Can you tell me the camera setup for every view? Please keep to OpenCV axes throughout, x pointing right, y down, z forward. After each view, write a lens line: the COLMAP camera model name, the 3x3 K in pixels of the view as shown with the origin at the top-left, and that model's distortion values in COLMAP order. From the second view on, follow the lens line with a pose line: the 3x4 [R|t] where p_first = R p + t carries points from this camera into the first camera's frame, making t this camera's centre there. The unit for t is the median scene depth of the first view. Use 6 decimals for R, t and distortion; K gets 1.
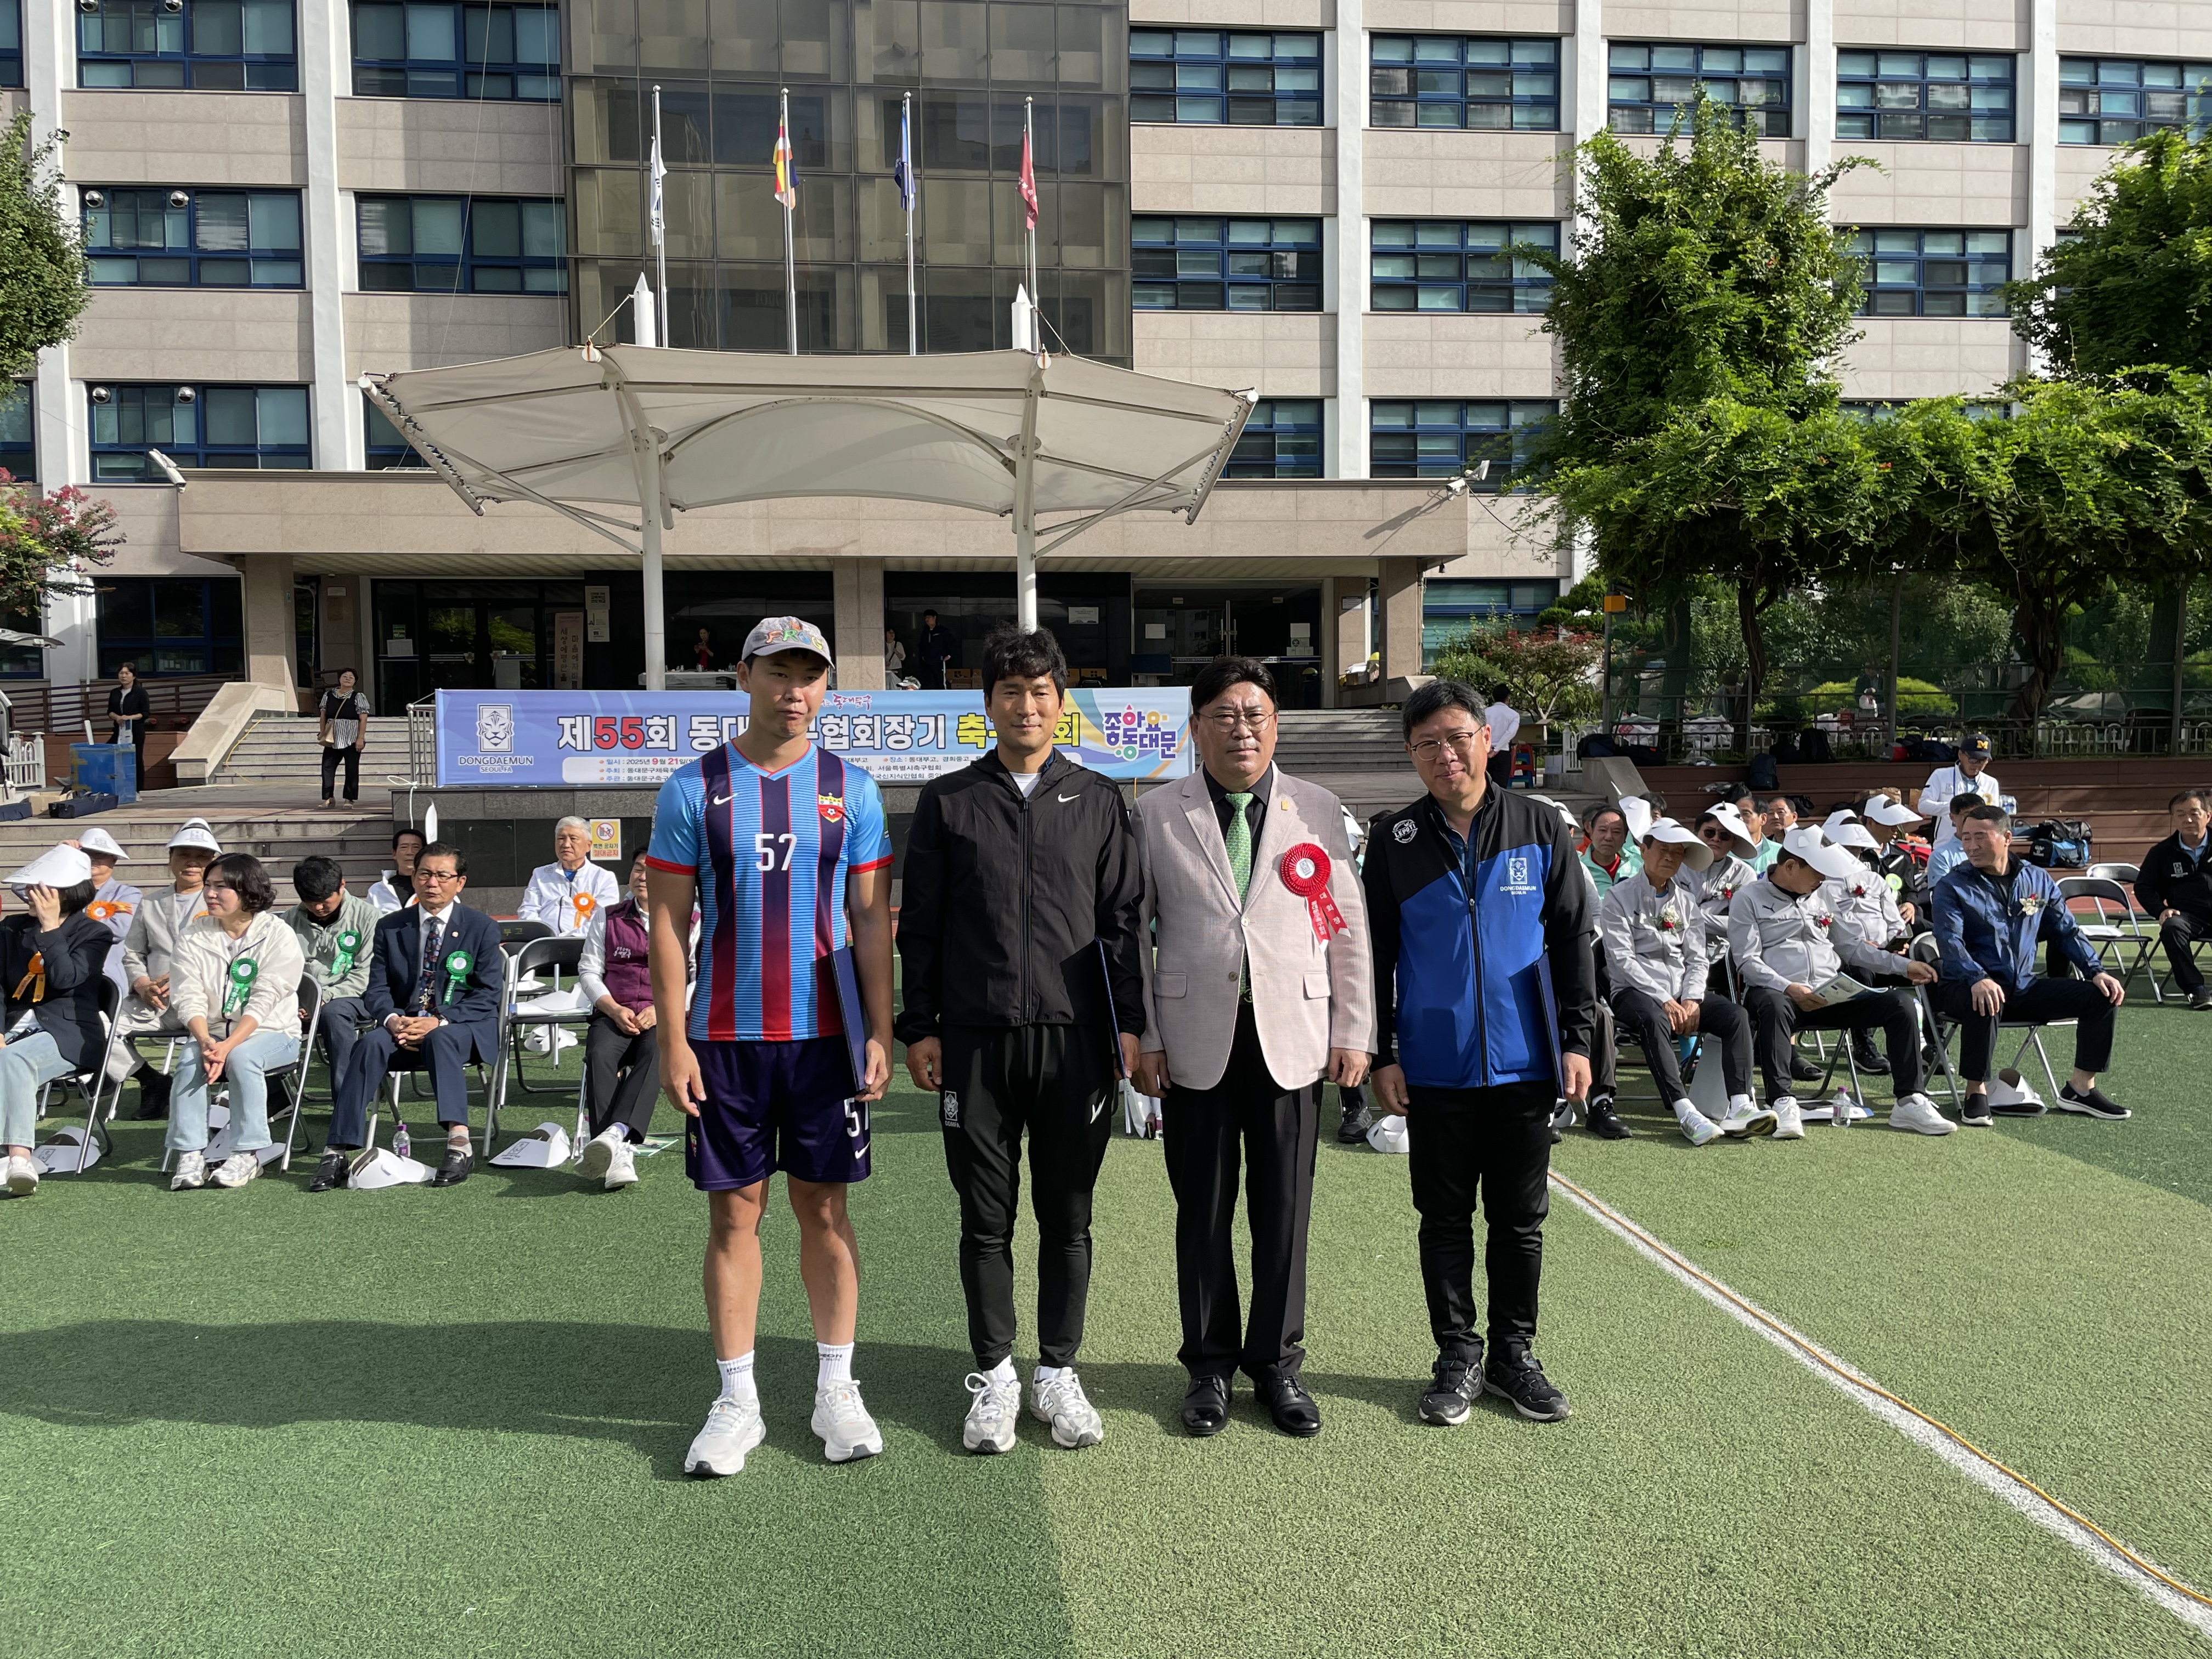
lens RADIAL K [[1748.7, 0, 1140.8], [0, 1748.7, 834.4], [0, 0, 1]] dist [0.109552, -0.157554]
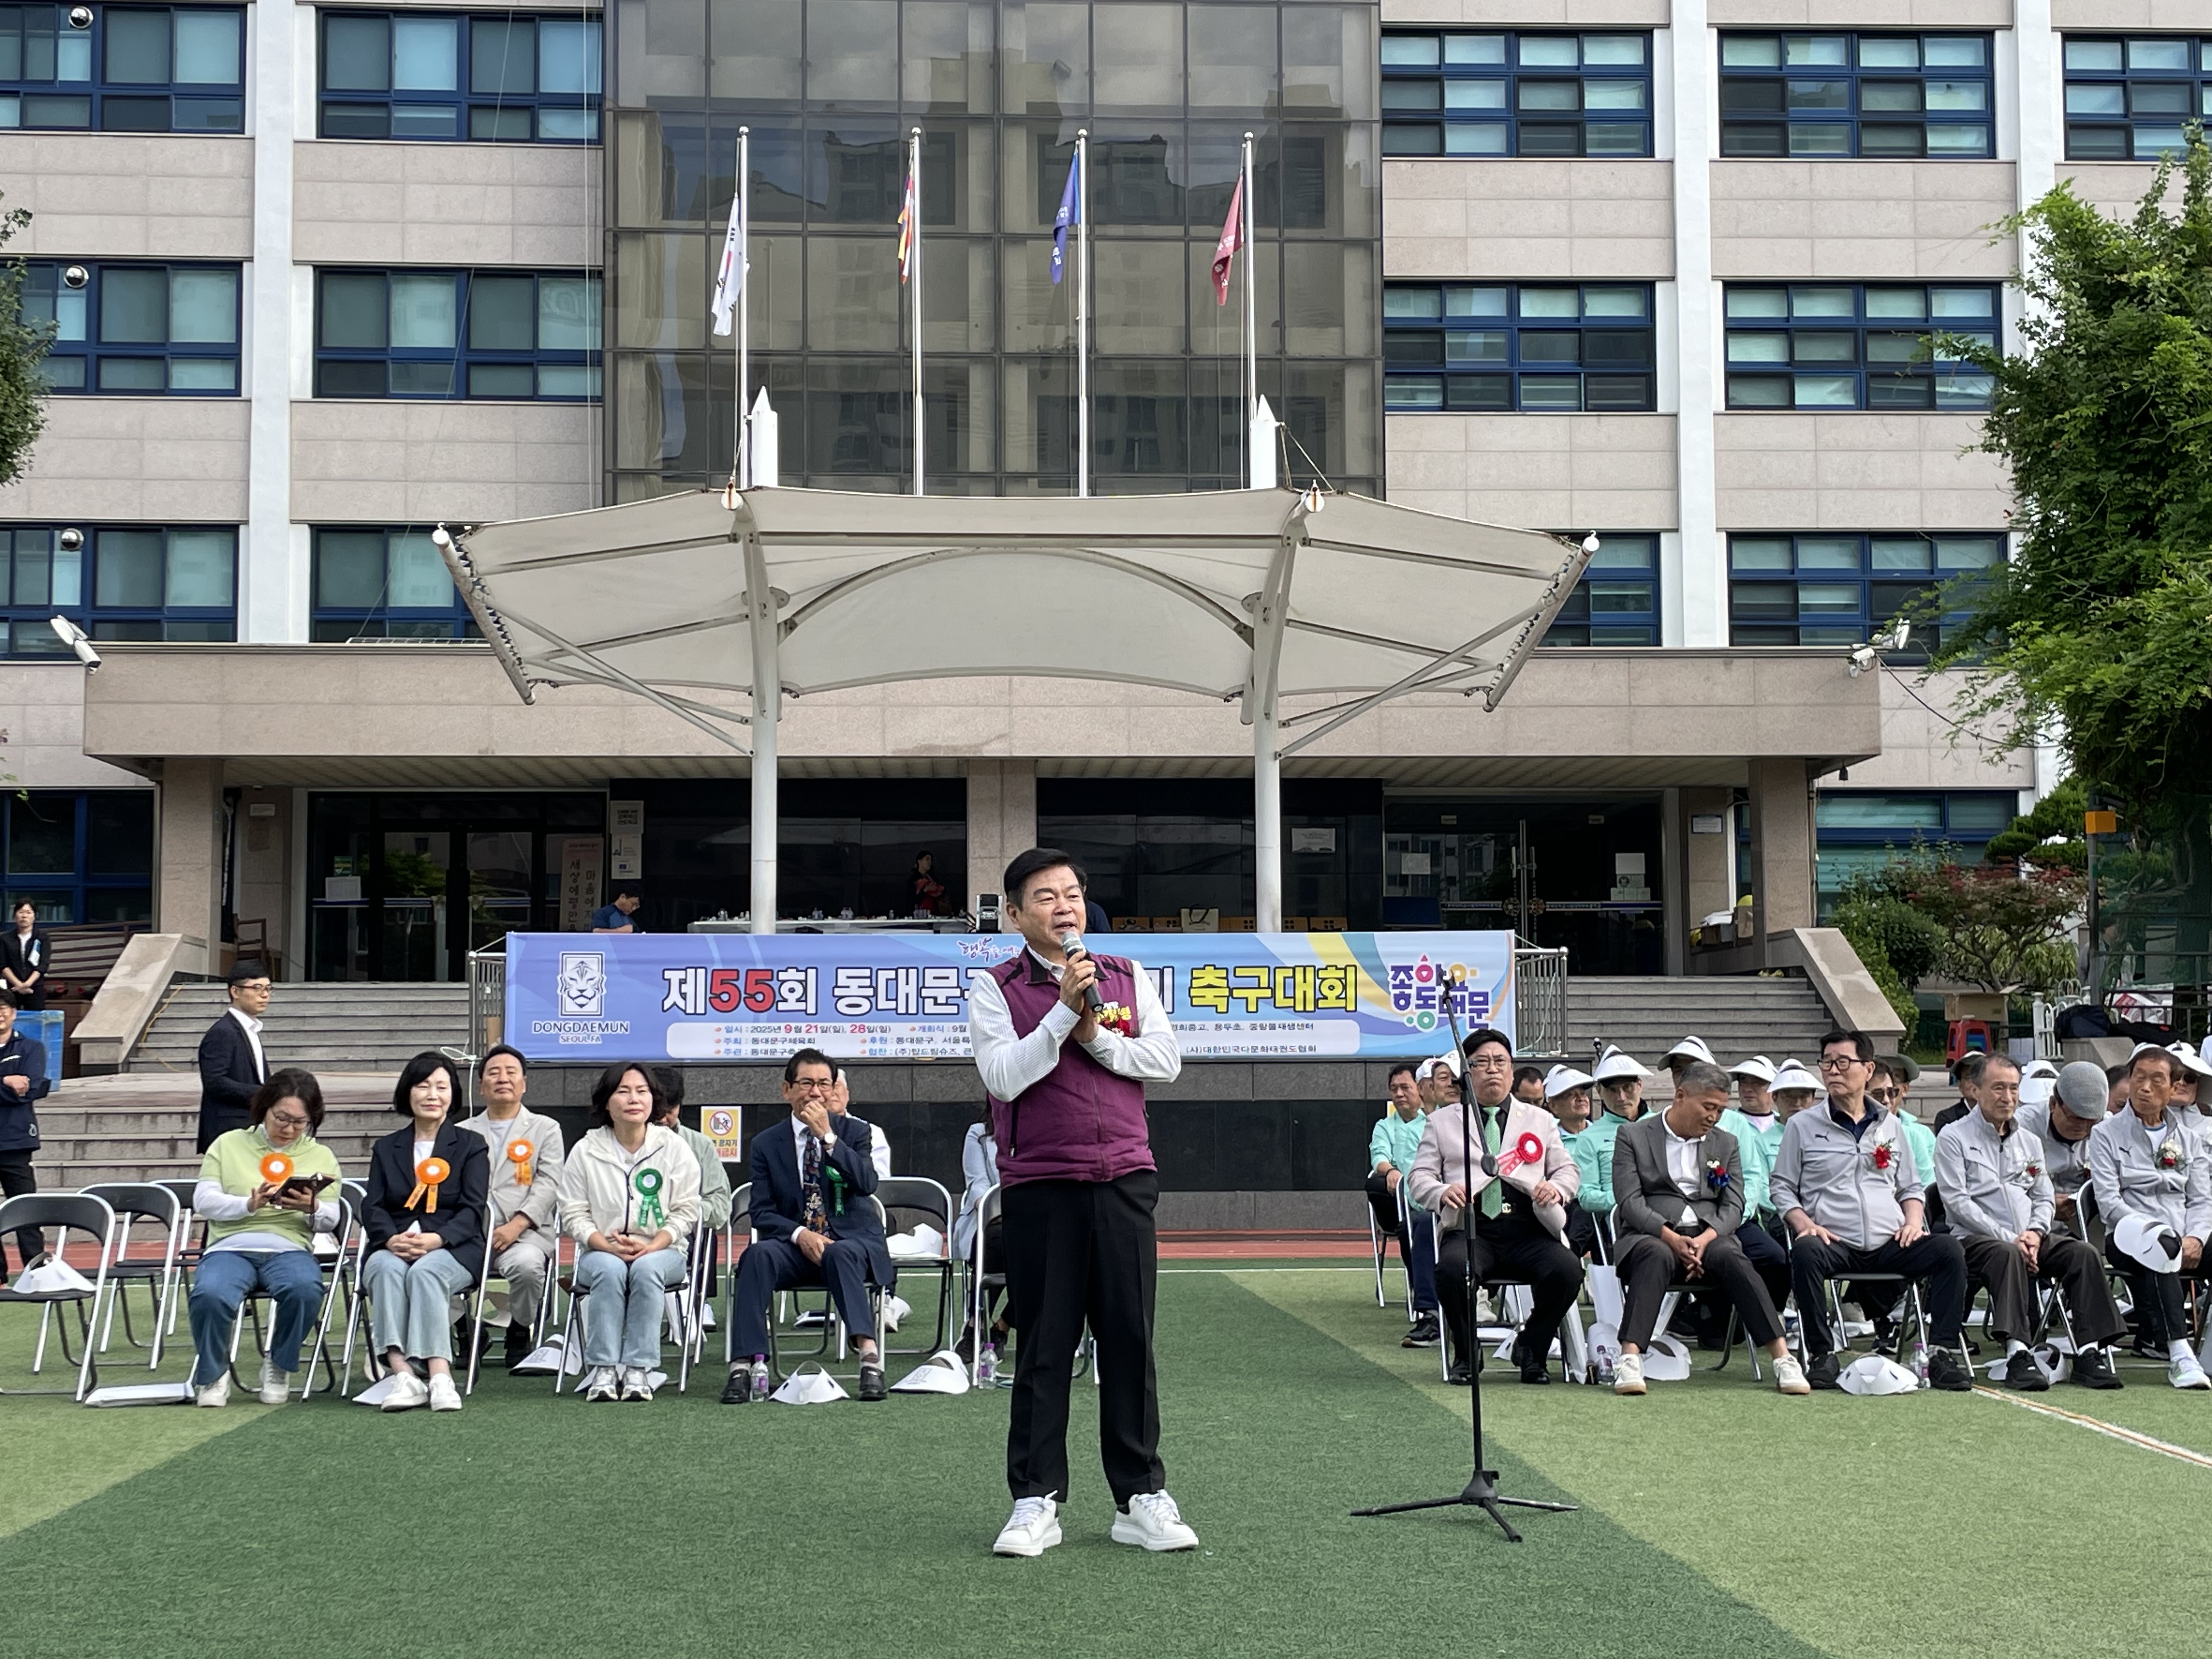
lens RADIAL K [[2898.1, 0, 1147.4], [0, 2898.1, 828.3], [0, 0, 1]] dist [0.137222, -0.341273]
pose [[0.998422, 0.001421, -0.056143, -0.040874], [-0.008864, 0.991138, -0.132540, 0.026389], [0.055457, 0.132828, 0.989586, -0.159071]]
